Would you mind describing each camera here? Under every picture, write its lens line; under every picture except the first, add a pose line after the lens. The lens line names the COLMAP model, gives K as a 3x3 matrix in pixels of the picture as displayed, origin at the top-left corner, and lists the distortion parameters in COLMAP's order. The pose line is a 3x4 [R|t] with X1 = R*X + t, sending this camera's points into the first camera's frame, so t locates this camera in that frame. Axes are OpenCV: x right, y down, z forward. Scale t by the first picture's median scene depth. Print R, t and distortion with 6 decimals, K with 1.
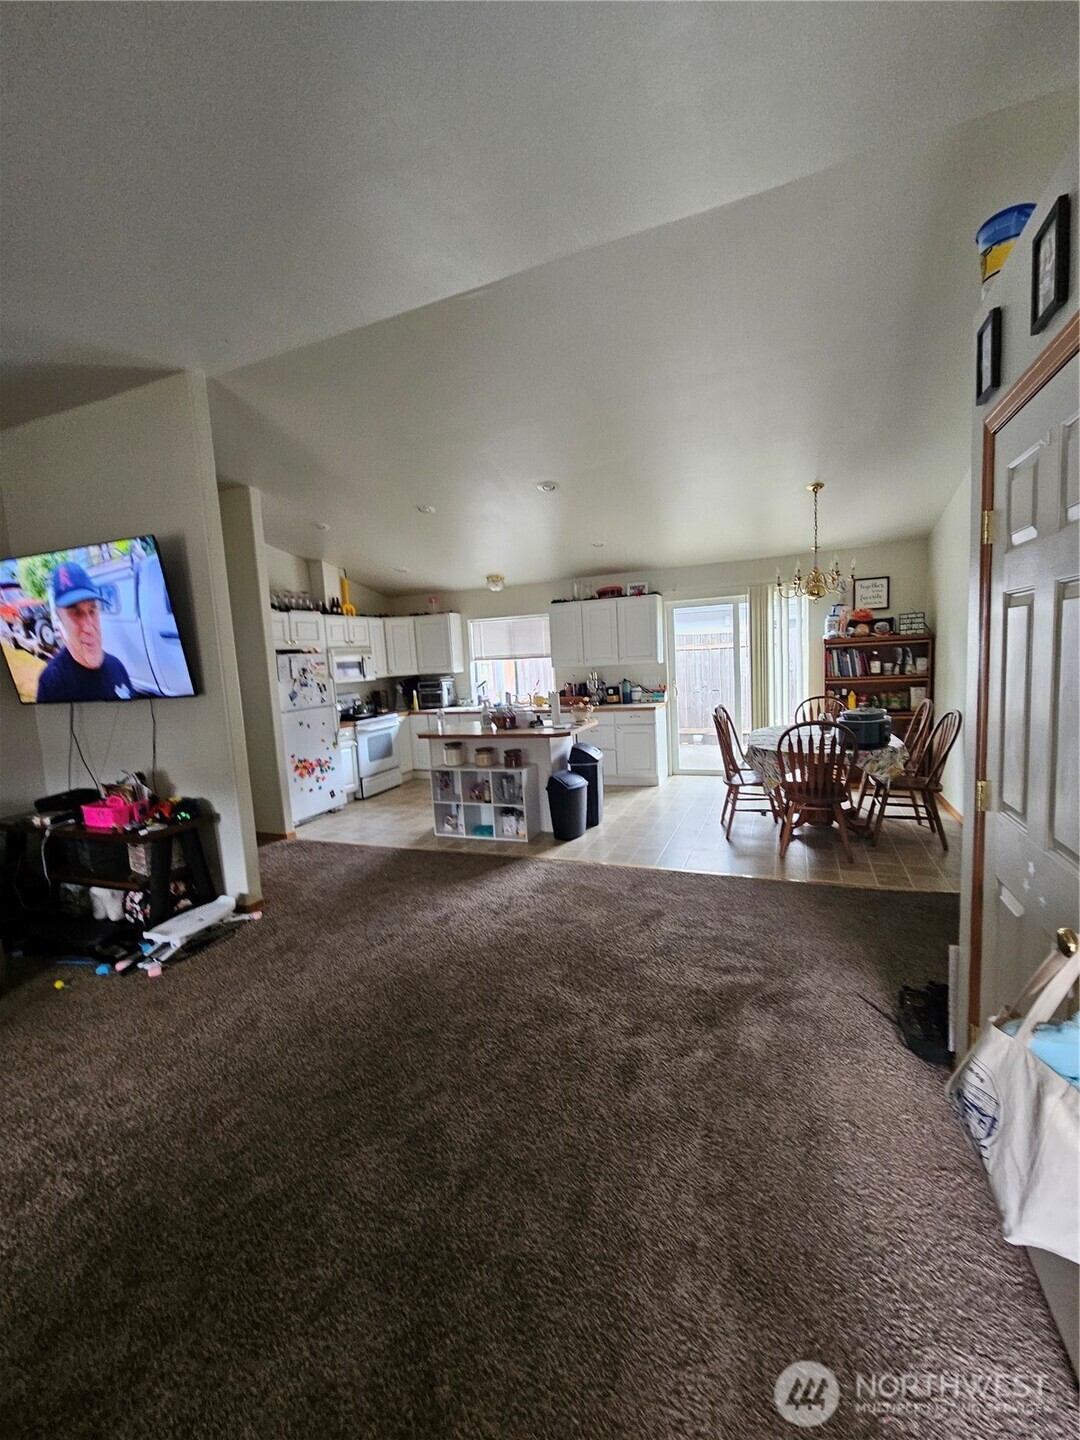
lens RADIAL K [[594.7, 0, 537.1], [0, 594.7, 719.6], [0, 0, 1]] dist [-0.000846, 0.000250]
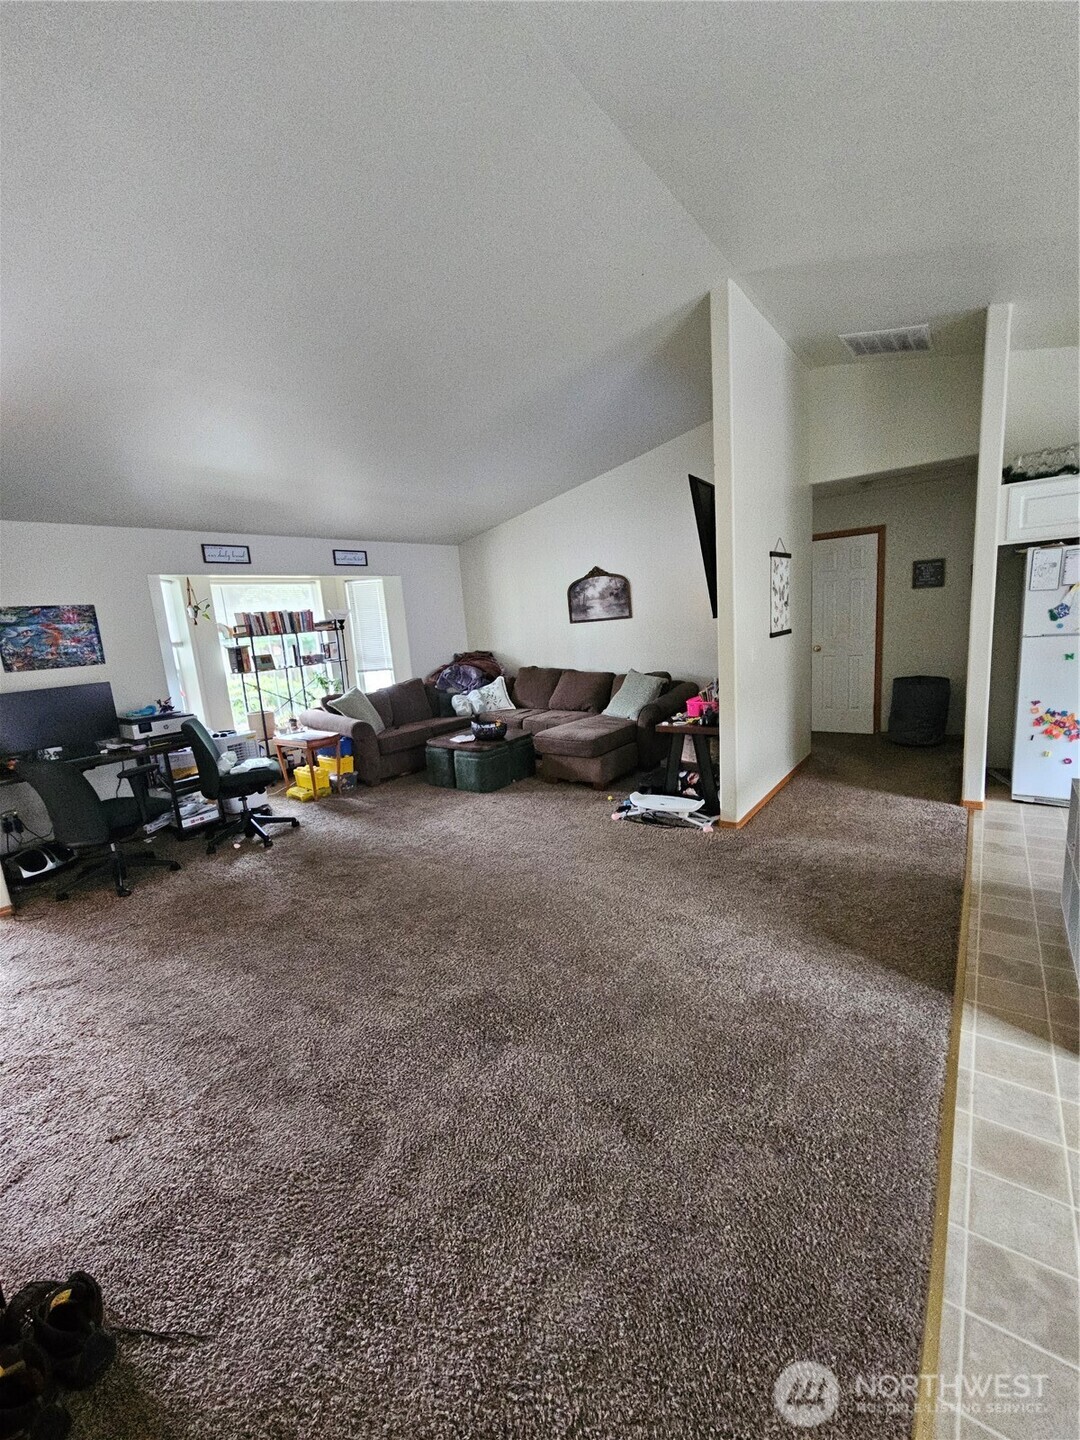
lens RADIAL K [[594.7, 0, 535.6], [0, 594.7, 722.5], [0, 0, 1]] dist [-0.000846, 0.000250]
pose [[-0.238101, 0.248043, -0.939033, 0.541577], [-0.009302, 0.966212, 0.257581, -0.126805], [0.971196, 0.070066, -0.227749, 0.885021]]
